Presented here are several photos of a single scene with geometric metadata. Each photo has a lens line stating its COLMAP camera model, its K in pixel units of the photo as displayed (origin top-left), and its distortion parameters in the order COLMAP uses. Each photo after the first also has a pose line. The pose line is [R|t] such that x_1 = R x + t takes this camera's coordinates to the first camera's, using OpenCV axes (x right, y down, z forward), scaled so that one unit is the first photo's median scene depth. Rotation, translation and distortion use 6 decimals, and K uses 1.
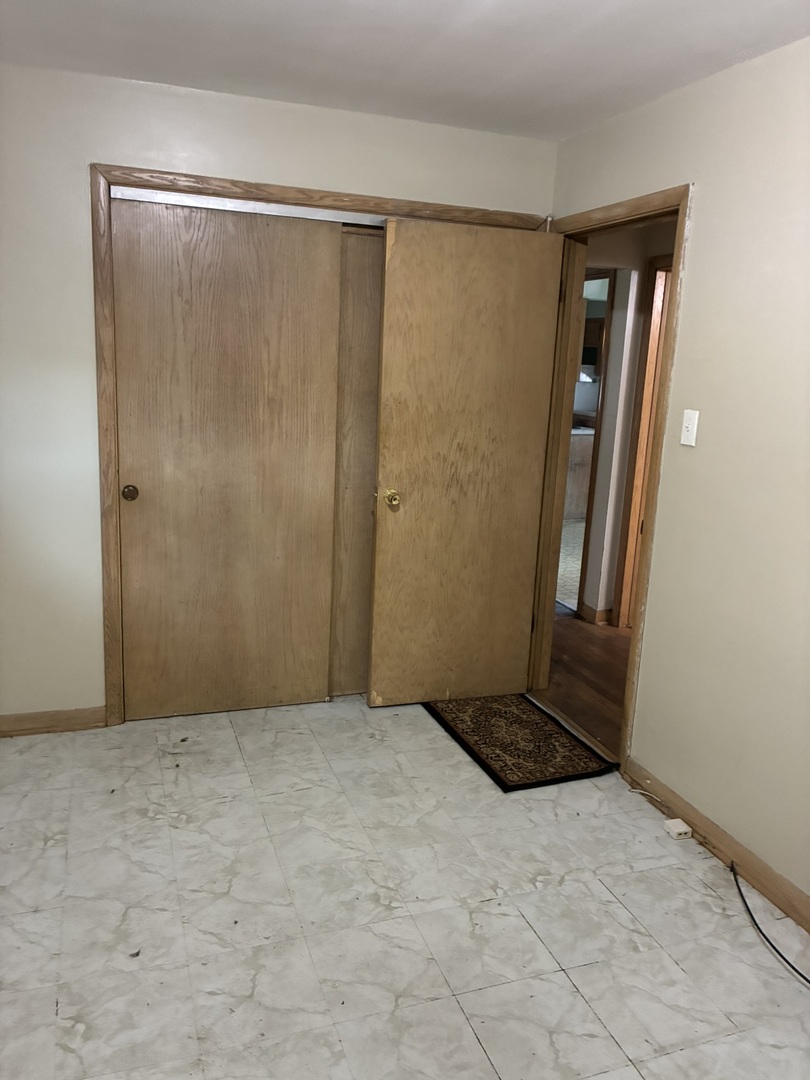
lens RADIAL K [[839.1, 0, 404.2], [0, 839.1, 539.6], [0, 0, 1]] dist [0.047206, -0.051981]
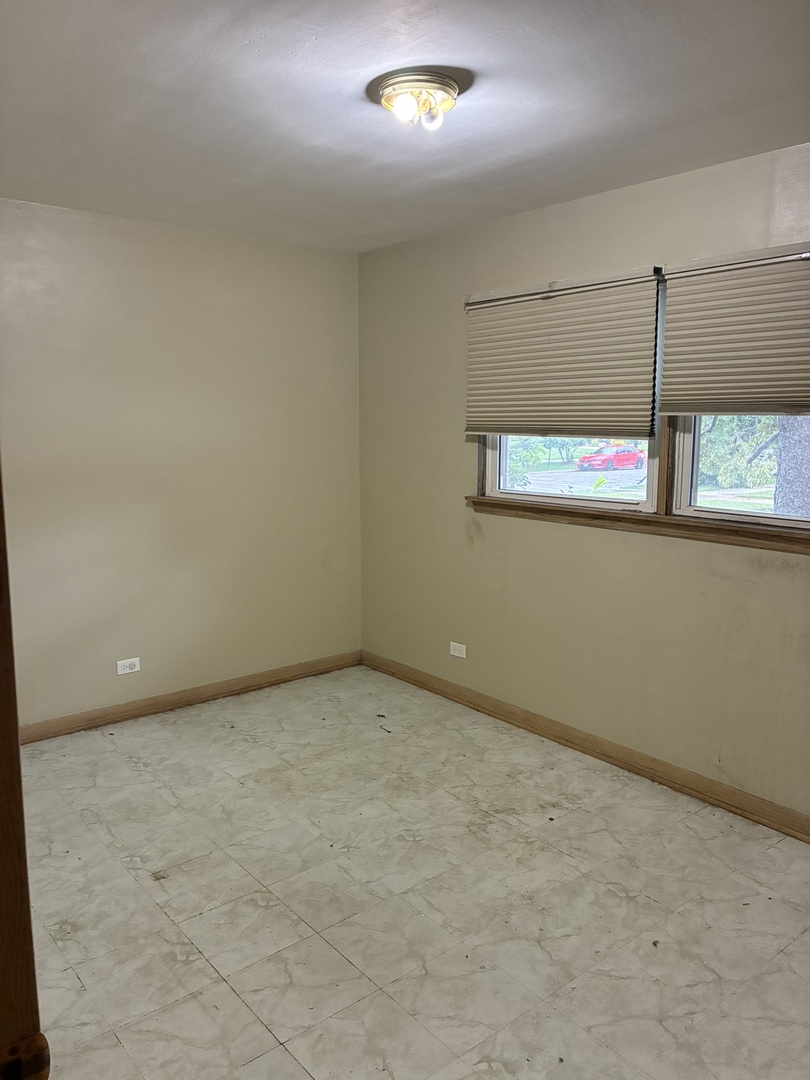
lens RADIAL K [[839.1, 0, 405.7], [0, 839.1, 540.1], [0, 0, 1]] dist [0.047206, -0.051981]
pose [[-0.943685, 0.000300, -0.330845, 0.378096], [-0.114090, 0.938364, 0.326276, -0.354073], [0.310551, 0.345648, -0.885486, 1.726758]]
